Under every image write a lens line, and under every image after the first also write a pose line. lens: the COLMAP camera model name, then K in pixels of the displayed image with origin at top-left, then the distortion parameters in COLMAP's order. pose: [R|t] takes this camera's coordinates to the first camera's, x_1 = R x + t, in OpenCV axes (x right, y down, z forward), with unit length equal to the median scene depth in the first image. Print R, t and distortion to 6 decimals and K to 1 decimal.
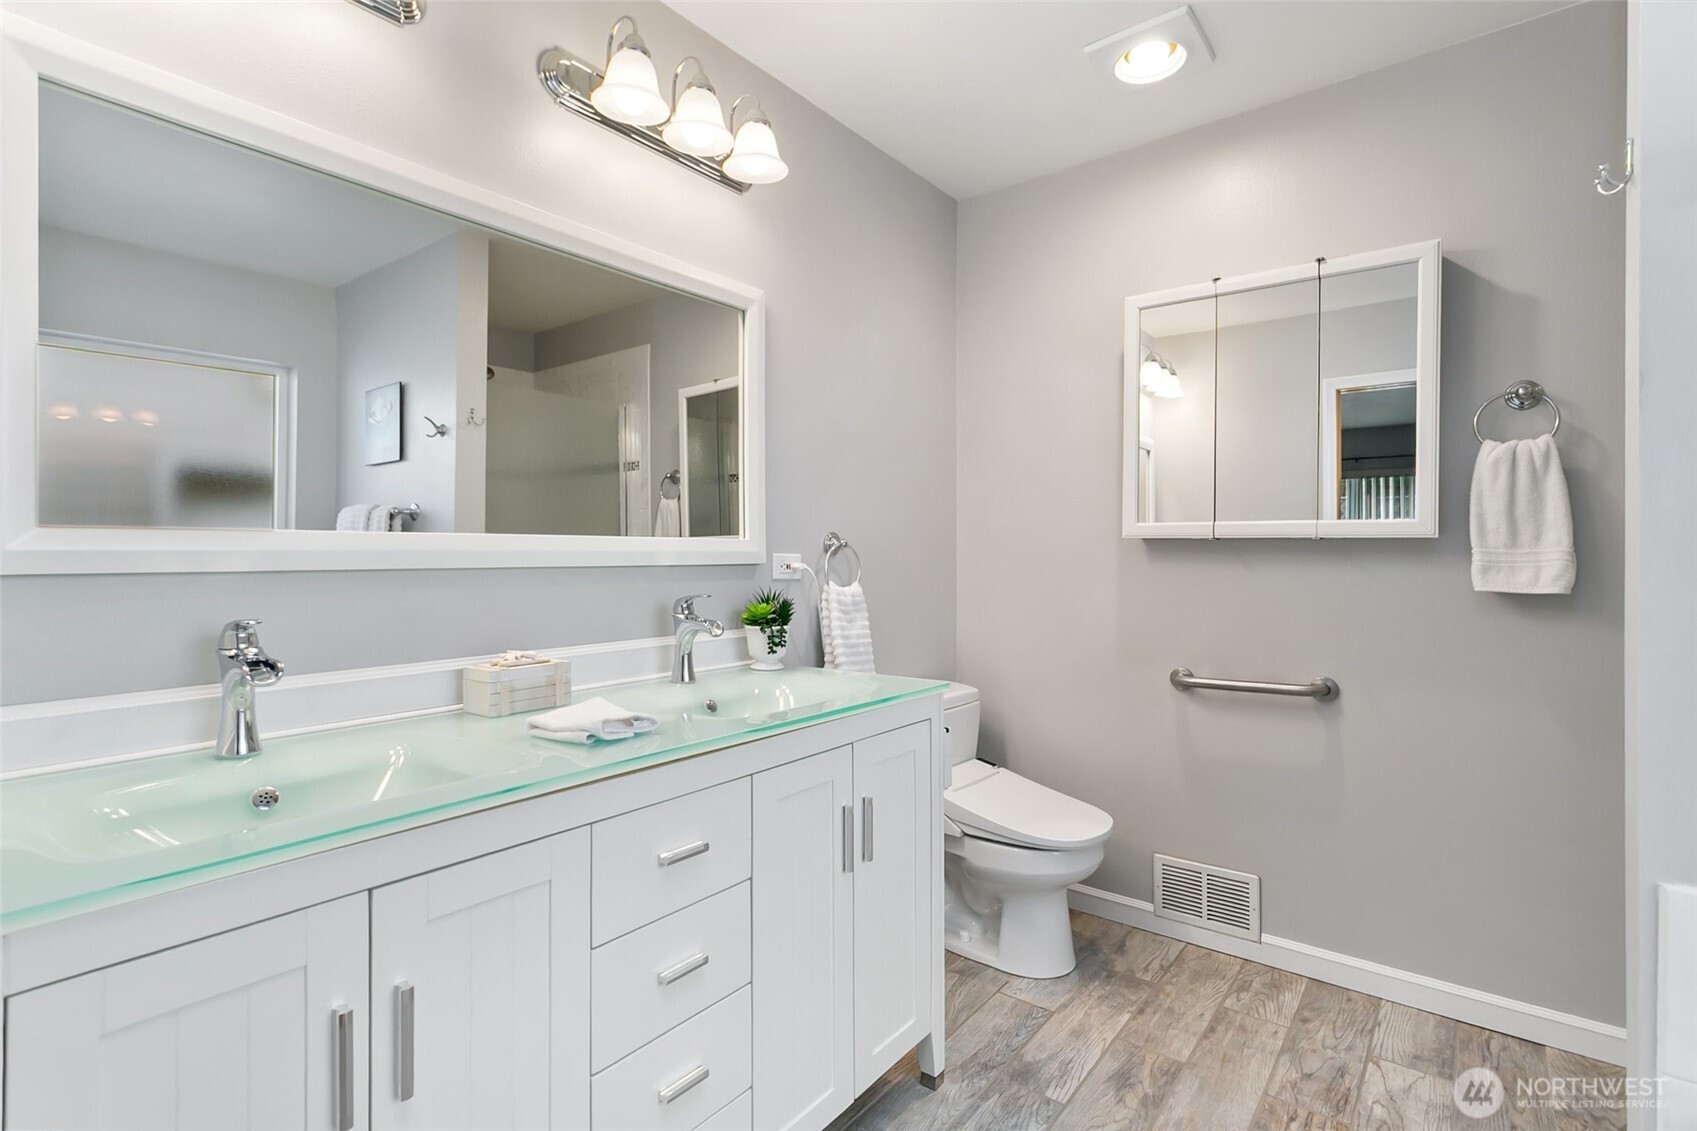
lens RADIAL K [[801.4, 0, 844.3], [0, 801.4, 559.7], [0, 0, 1]] dist [0.001540, -0.000962]
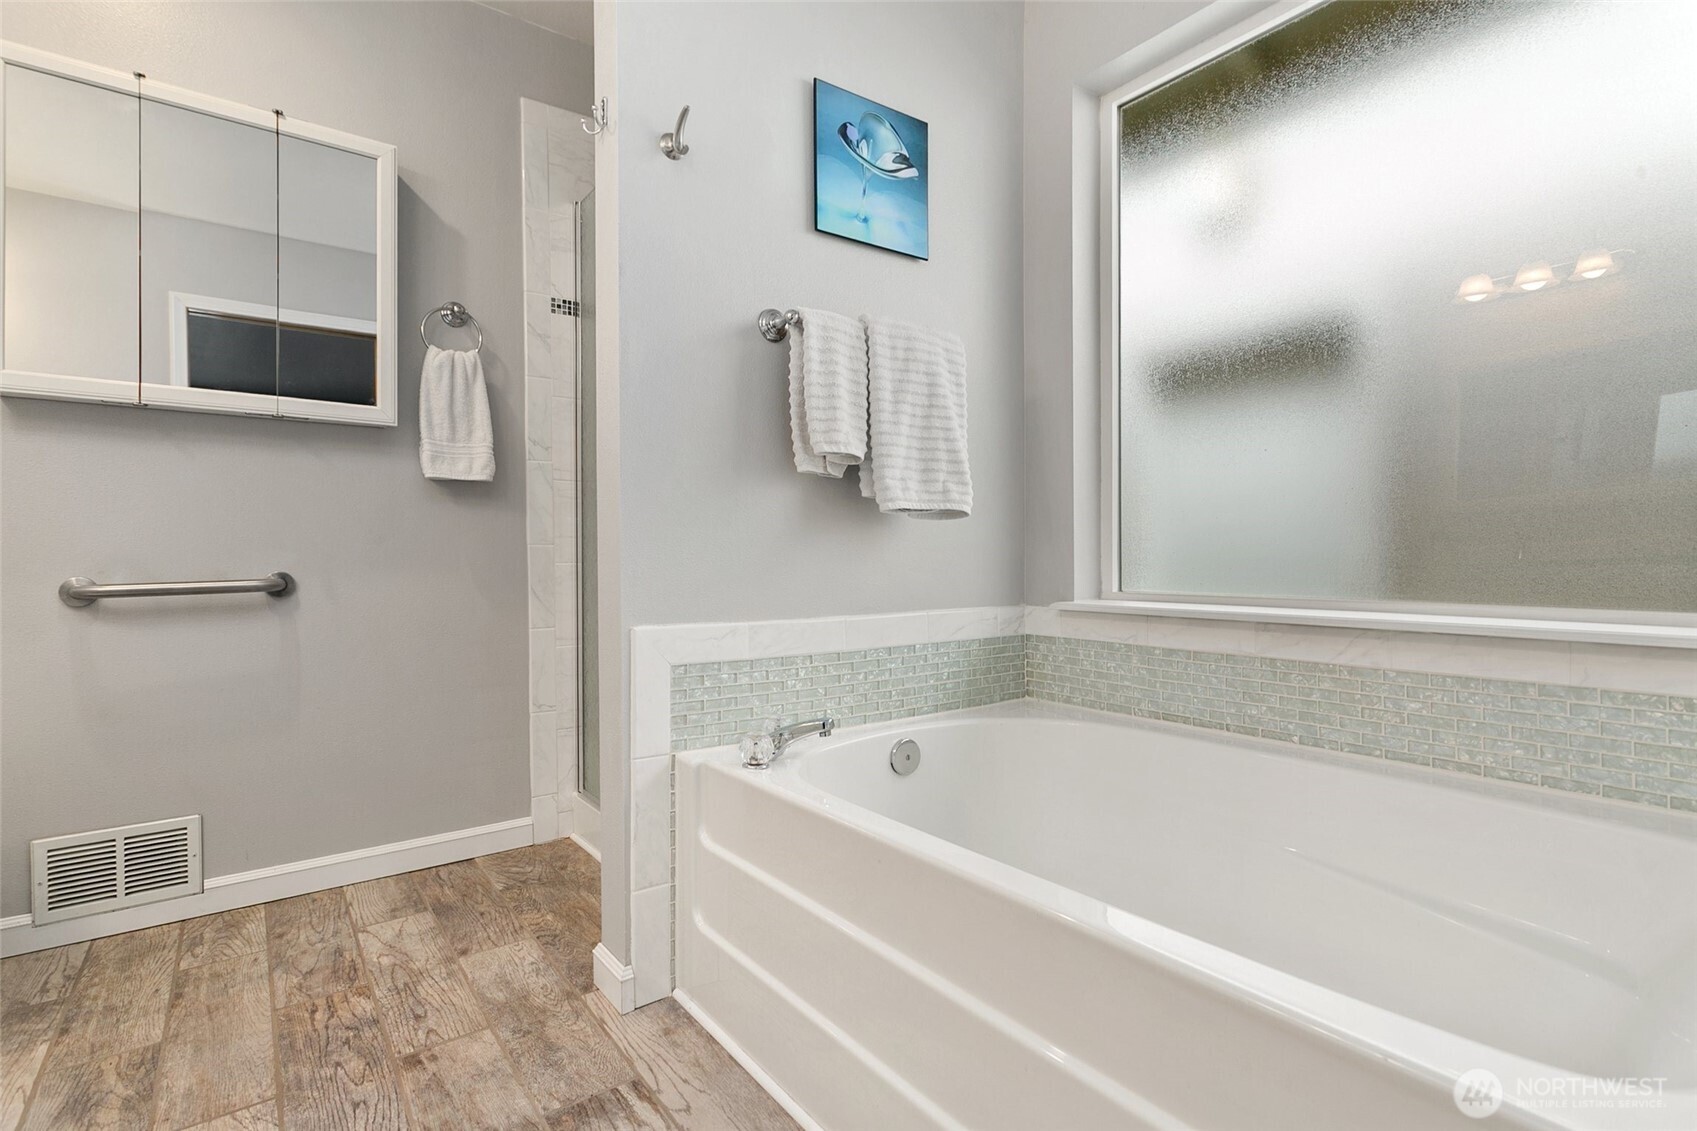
lens RADIAL K [[801.4, 0, 844.3], [0, 801.4, 559.7], [0, 0, 1]] dist [0.001540, -0.000962]
pose [[0.267112, -0.017423, 0.963508, -0.140960], [0.008422, 0.999841, 0.015745, 0.141105], [-0.963629, 0.003909, 0.267216, 0.134775]]
